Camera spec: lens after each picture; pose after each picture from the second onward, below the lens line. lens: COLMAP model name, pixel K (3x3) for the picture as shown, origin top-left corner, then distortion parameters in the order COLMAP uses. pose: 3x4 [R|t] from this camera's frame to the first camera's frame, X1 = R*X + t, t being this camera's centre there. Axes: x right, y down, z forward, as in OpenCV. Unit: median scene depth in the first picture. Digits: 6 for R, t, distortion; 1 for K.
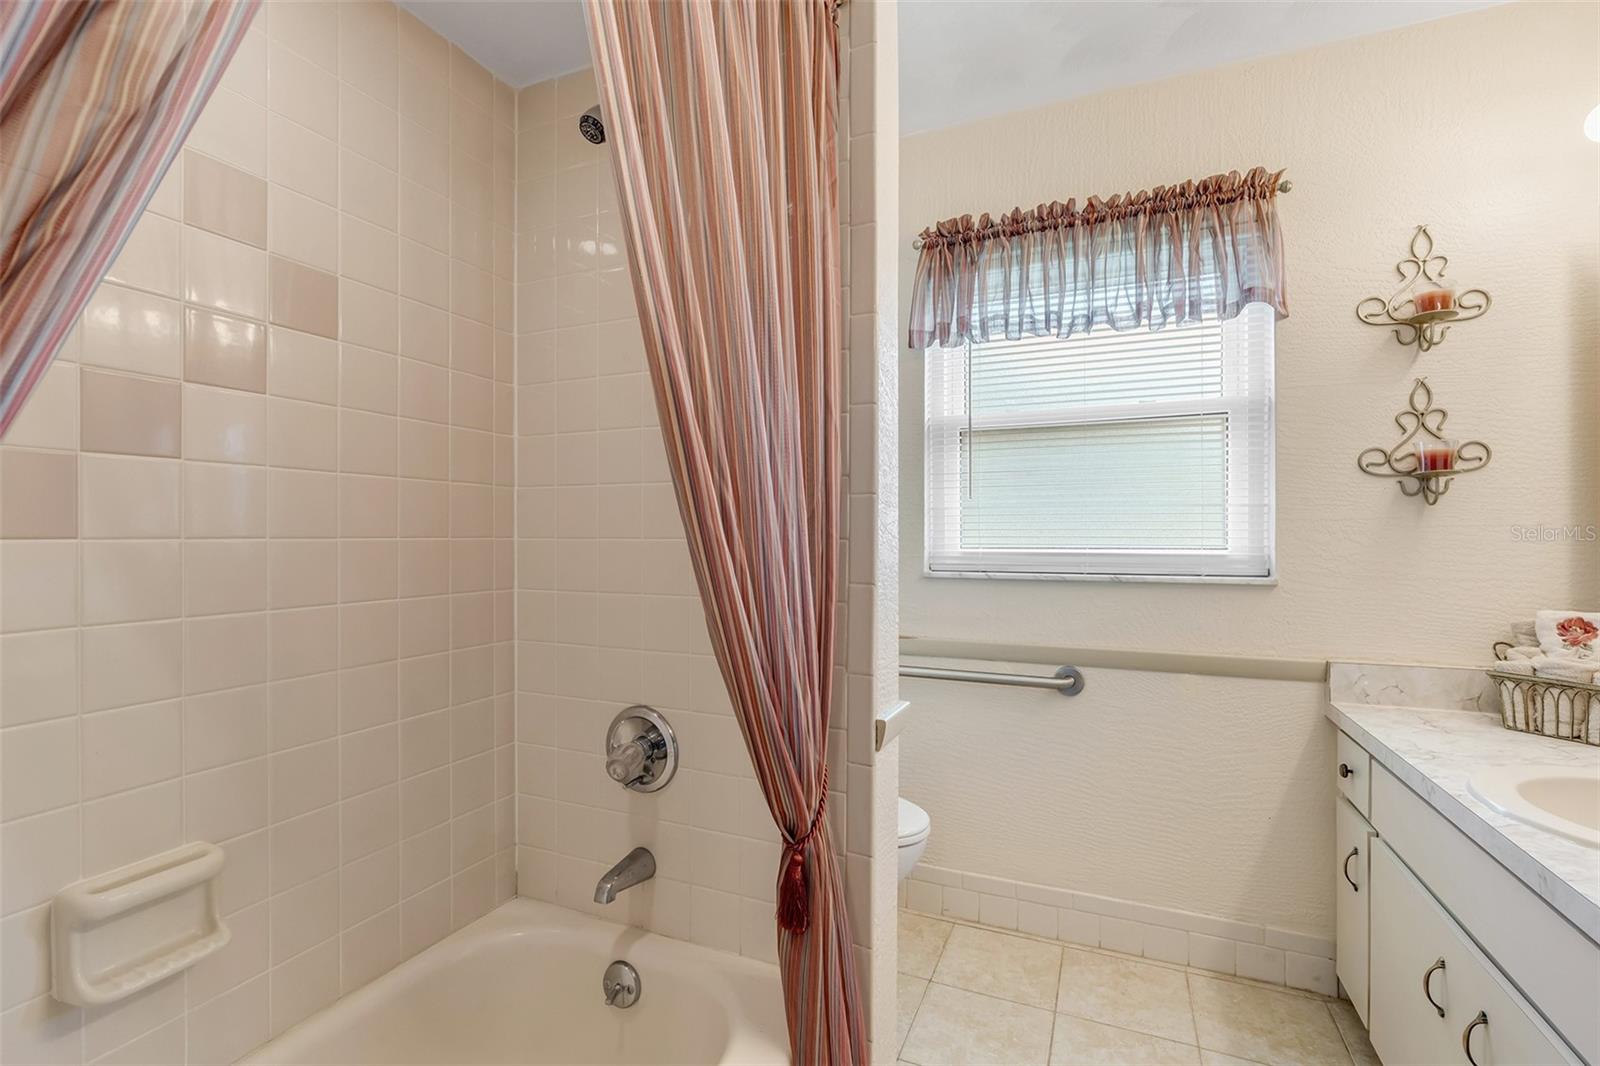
lens RADIAL K [[727.9, 0, 802.3], [0, 727.9, 535.3], [0, 0, 1]] dist [-0.004237, -0.000095]
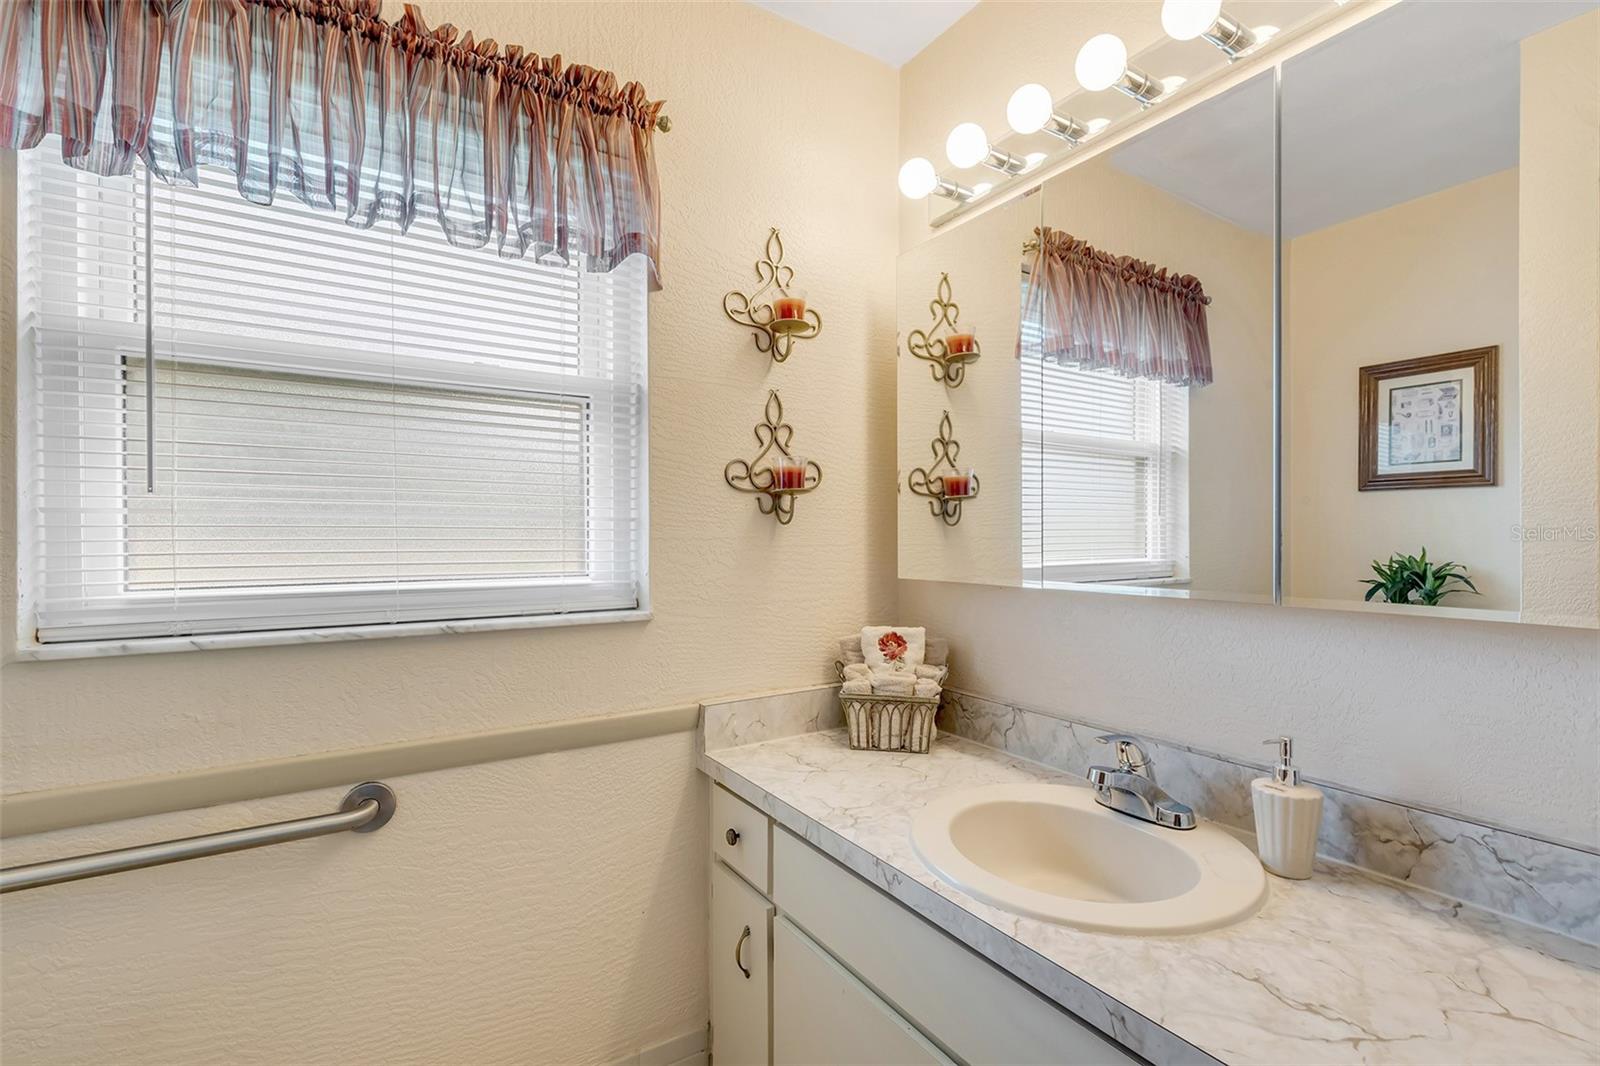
lens RADIAL K [[727.9, 0, 808.0], [0, 727.9, 540.7], [0, 0, 1]] dist [-0.004237, -0.000095]
pose [[0.570112, -0.001332, 0.821566, 0.092605], [0.001467, 0.999999, 0.000604, -0.019132], [-0.821566, 0.000861, 0.570113, 0.401582]]
